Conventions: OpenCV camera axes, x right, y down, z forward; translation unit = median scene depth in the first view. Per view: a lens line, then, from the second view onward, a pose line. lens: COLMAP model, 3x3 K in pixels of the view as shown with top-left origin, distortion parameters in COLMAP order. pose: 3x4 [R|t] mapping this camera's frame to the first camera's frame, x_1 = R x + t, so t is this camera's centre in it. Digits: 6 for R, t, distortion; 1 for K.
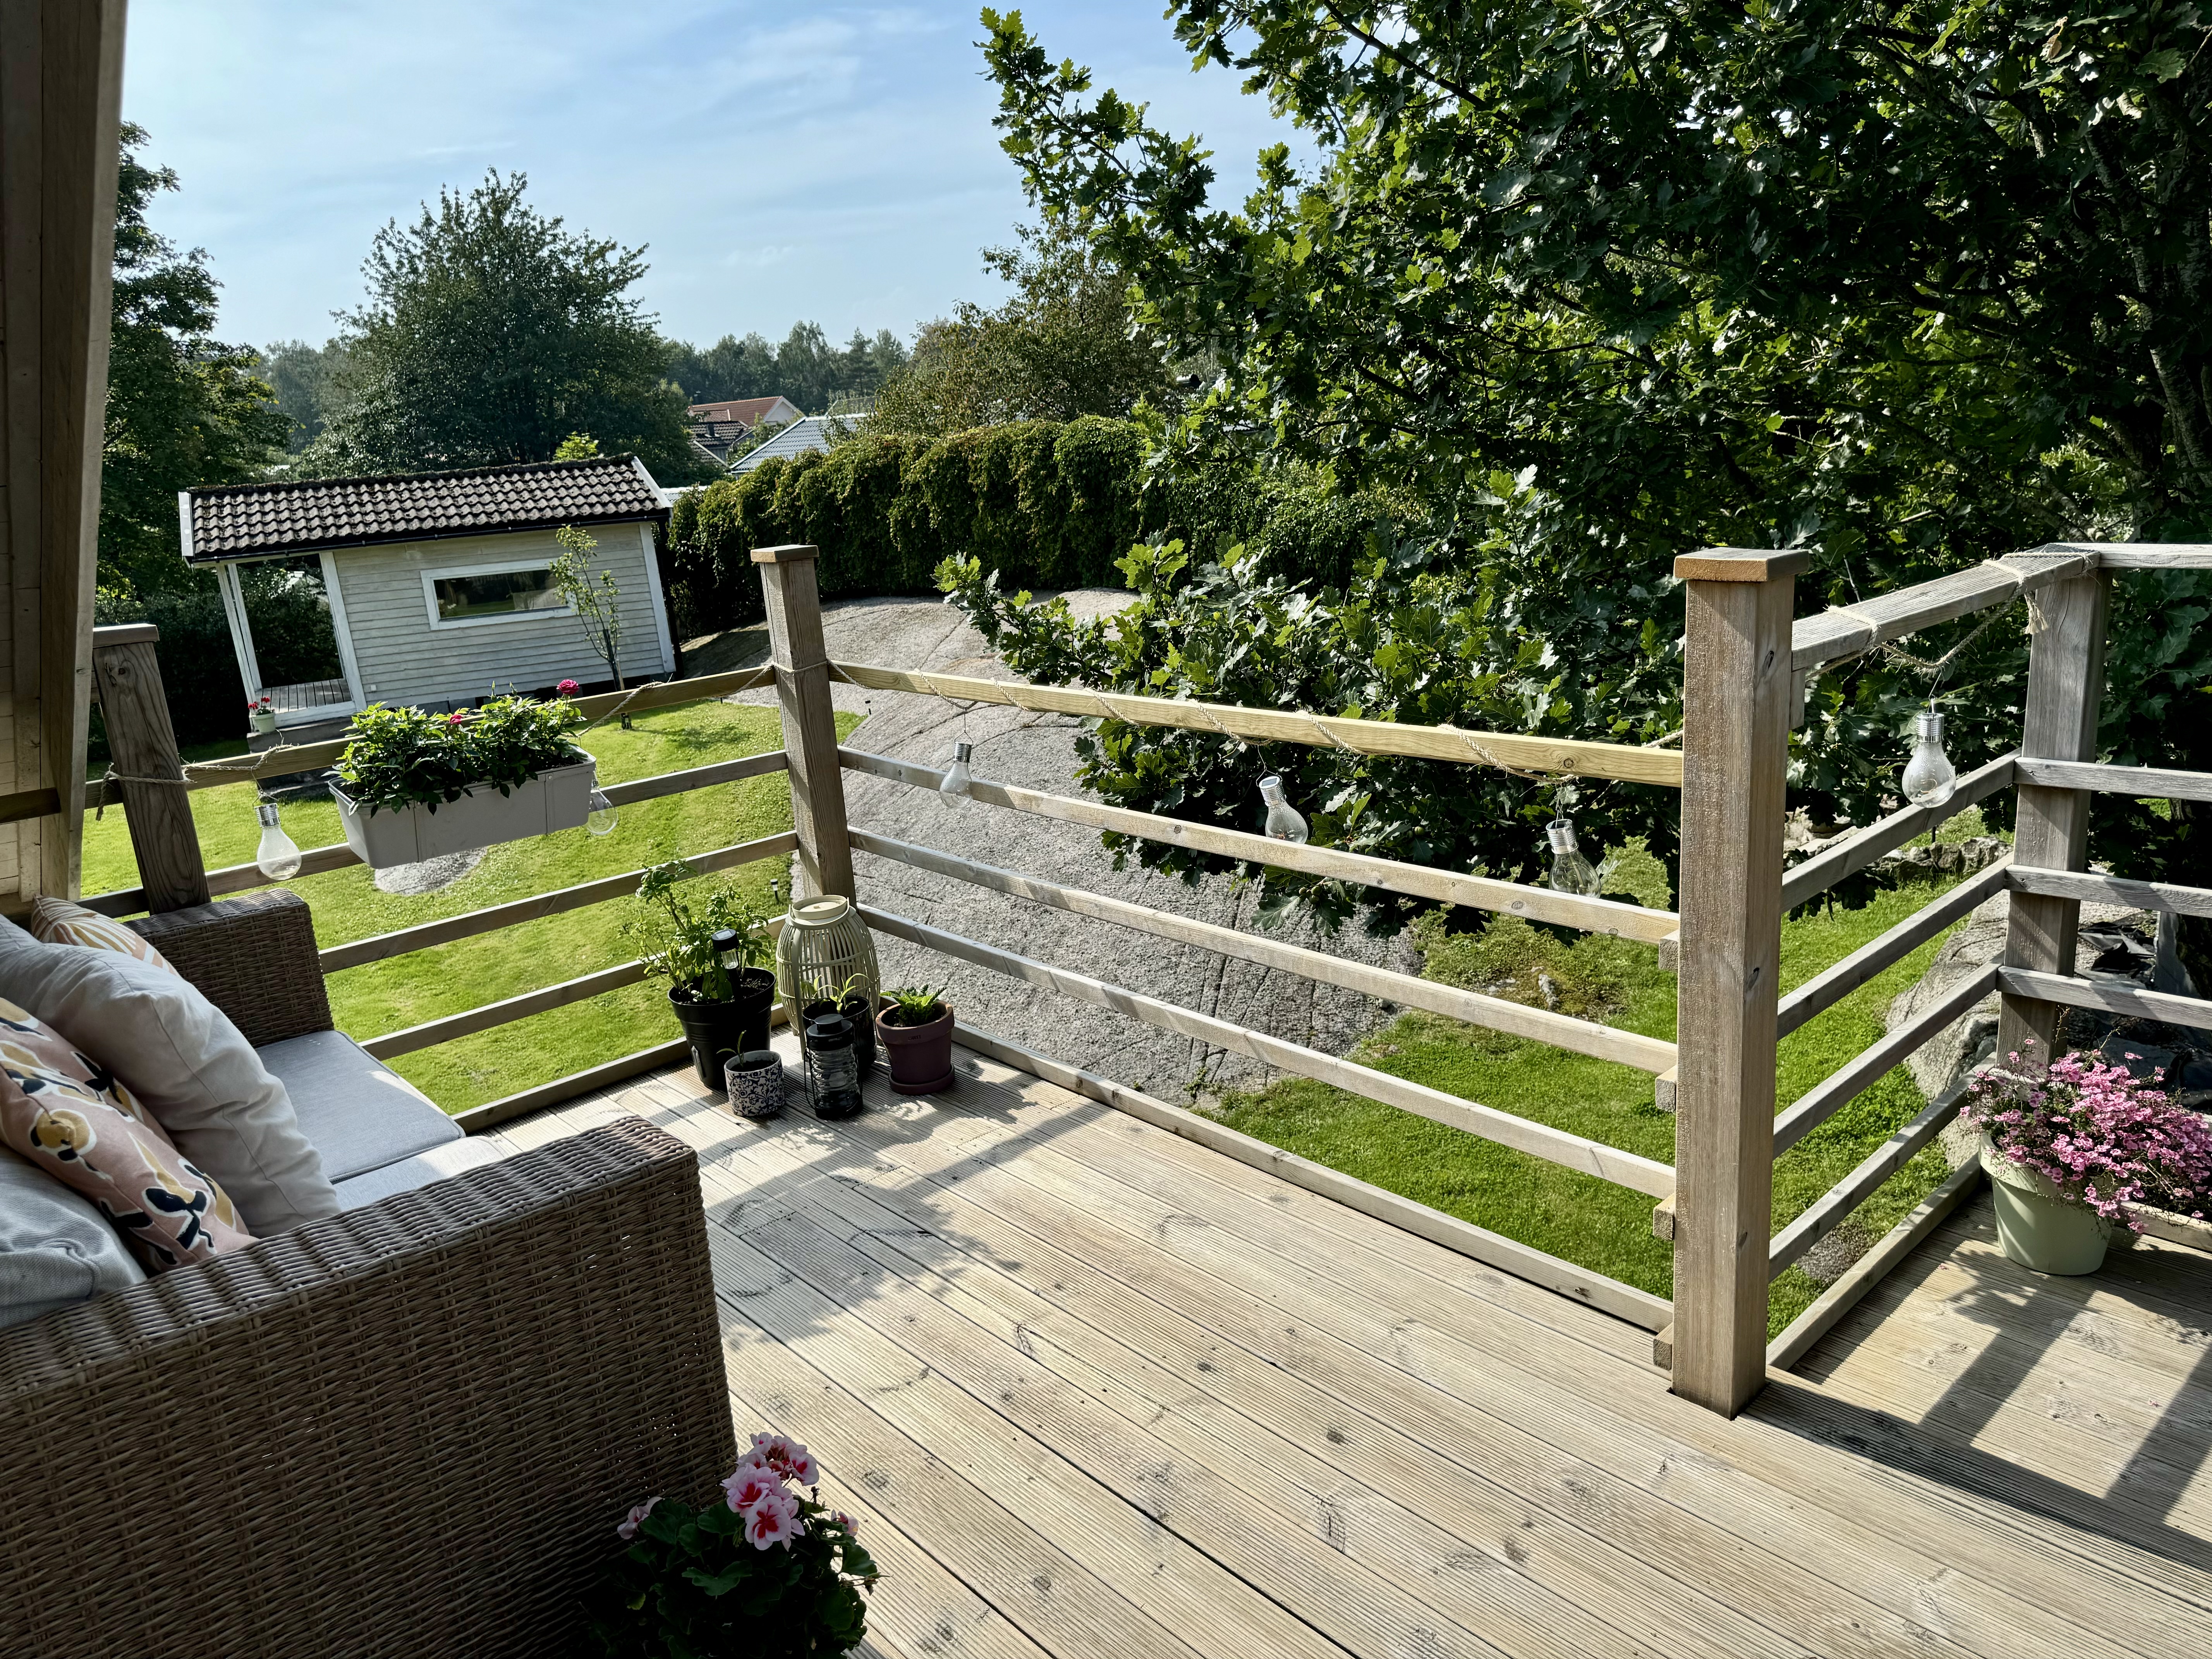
lens RADIAL K [[1562.5, 0, 1106.0], [0, 1562.5, 829.5], [0, 0, 1]] dist [0.142685, -0.277665]
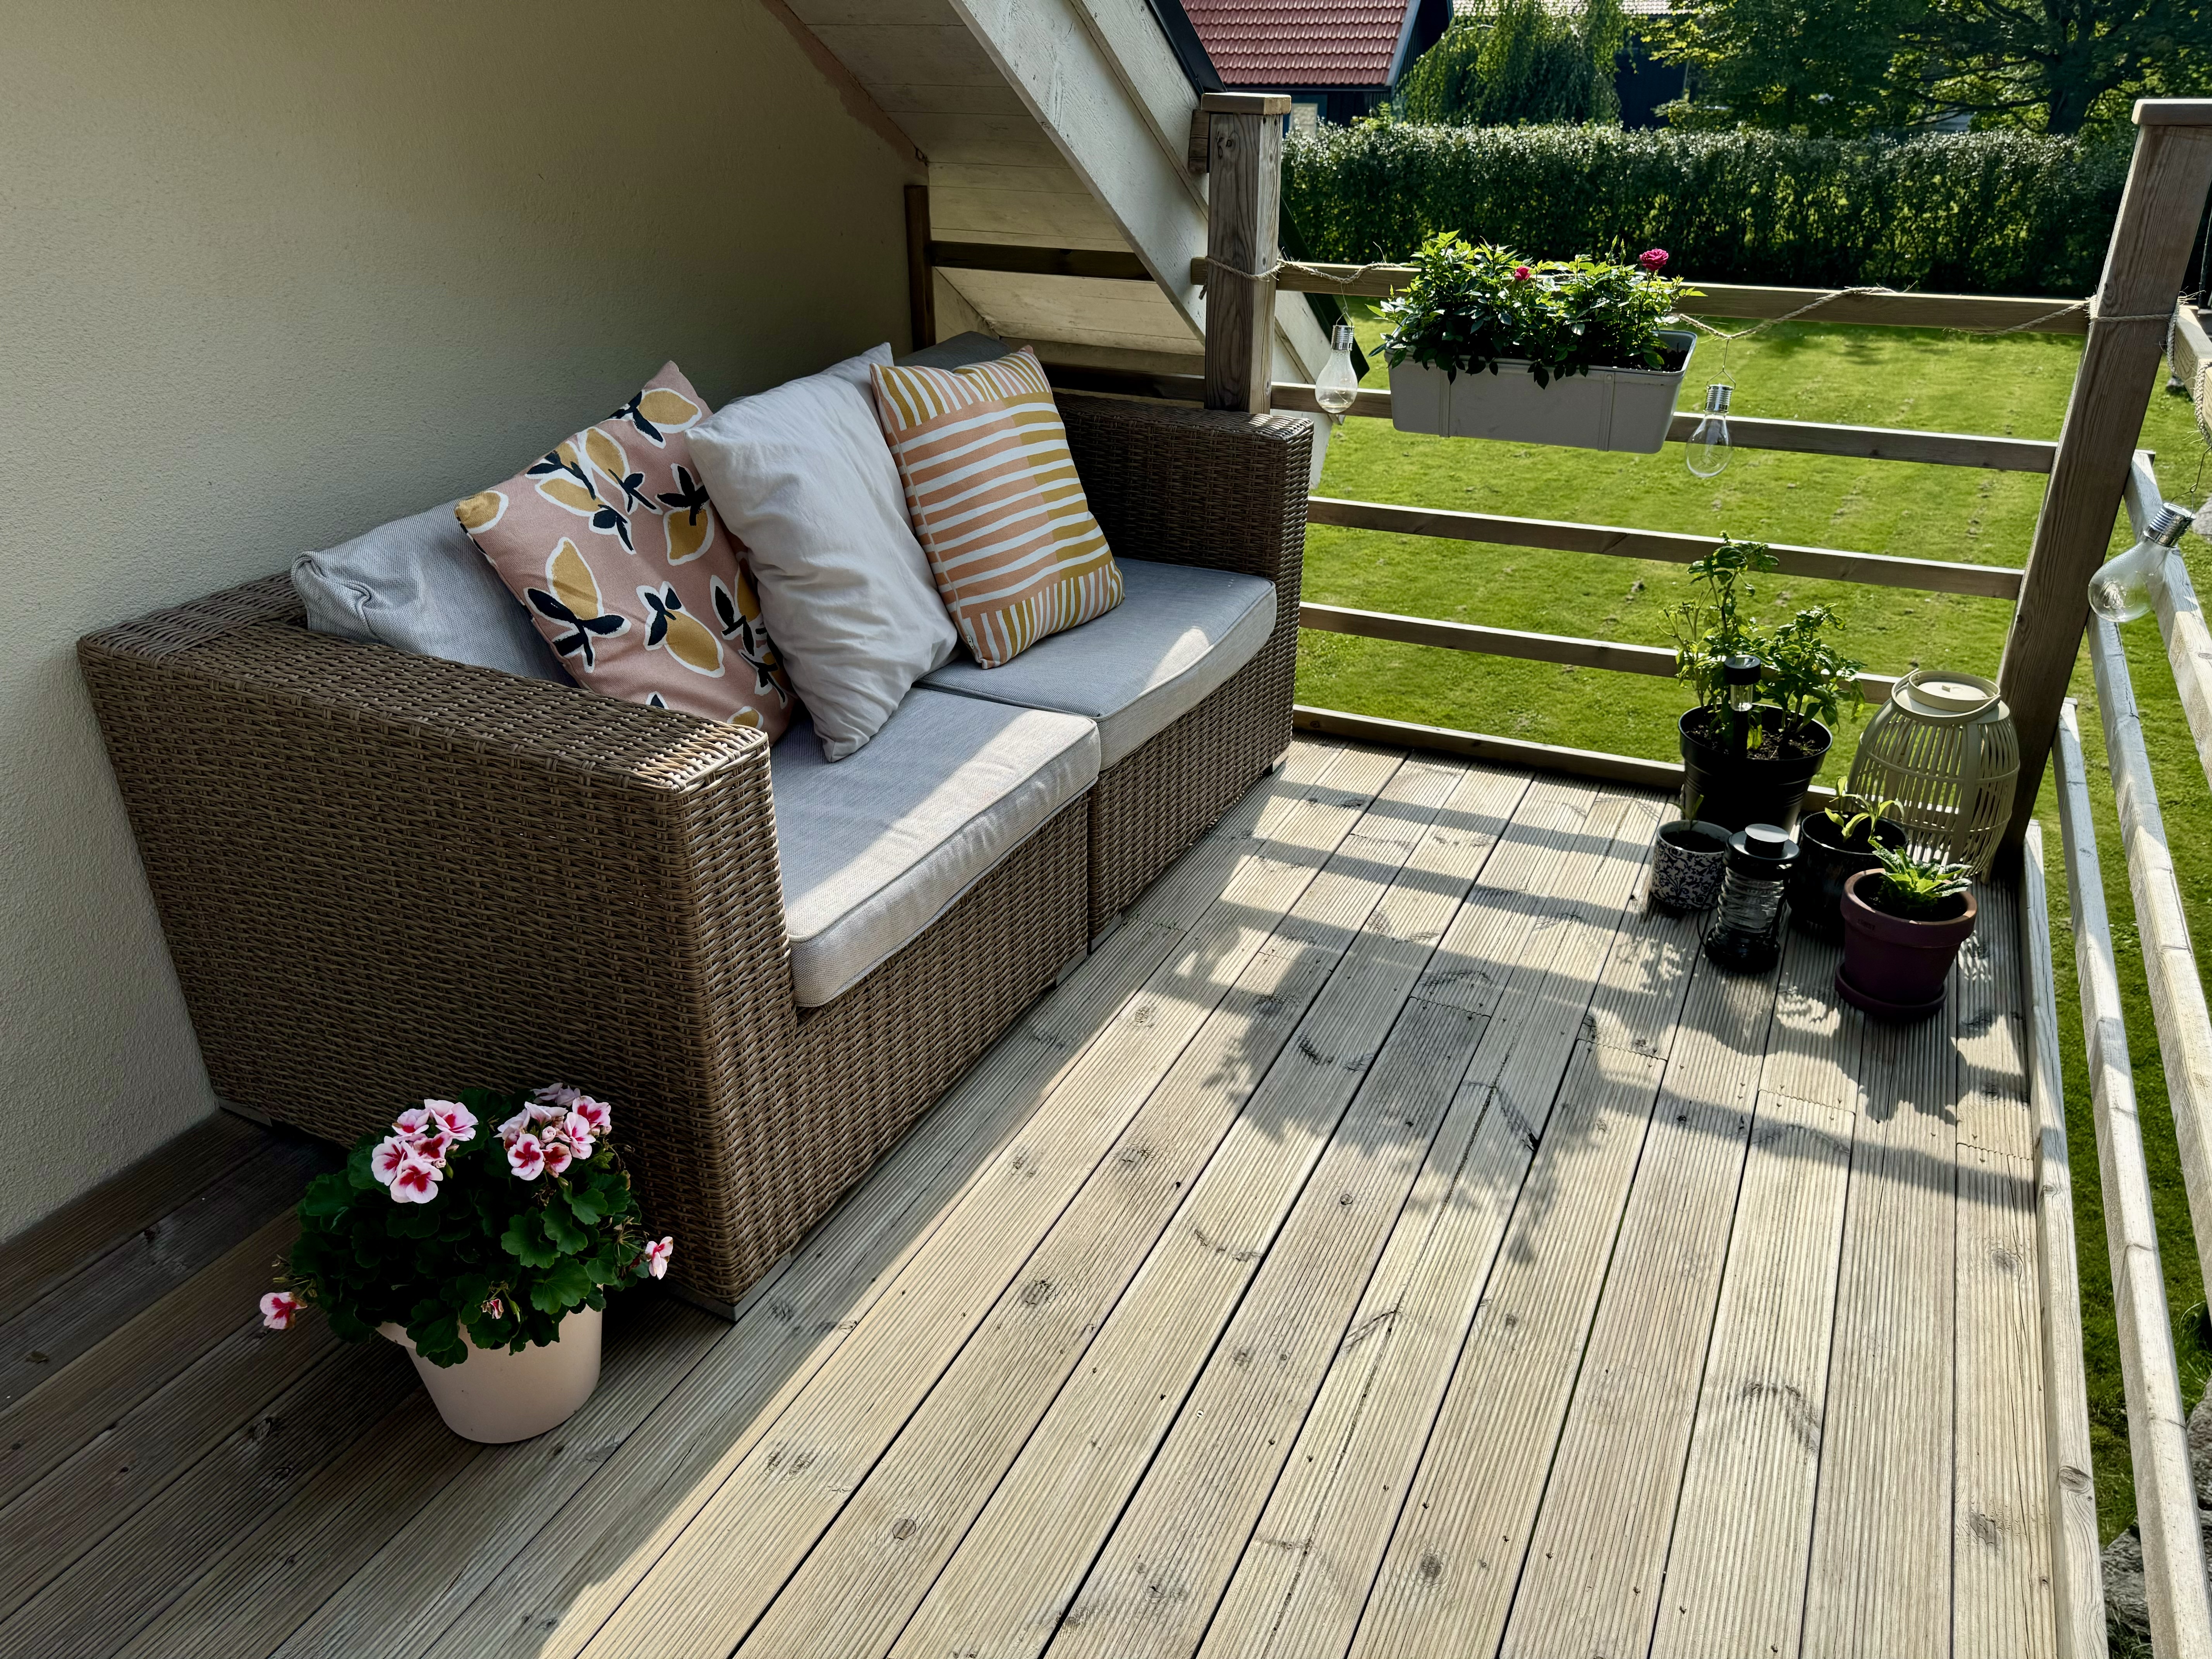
lens RADIAL K [[1562.5, 0, 1106.0], [0, 1562.5, 829.5], [0, 0, 1]] dist [0.142685, -0.277665]
pose [[0.372774, 0.478453, -0.795061, 0.271347], [-0.246213, 0.877107, 0.412386, -0.097158], [0.894661, 0.042028, 0.444764, 0.444974]]
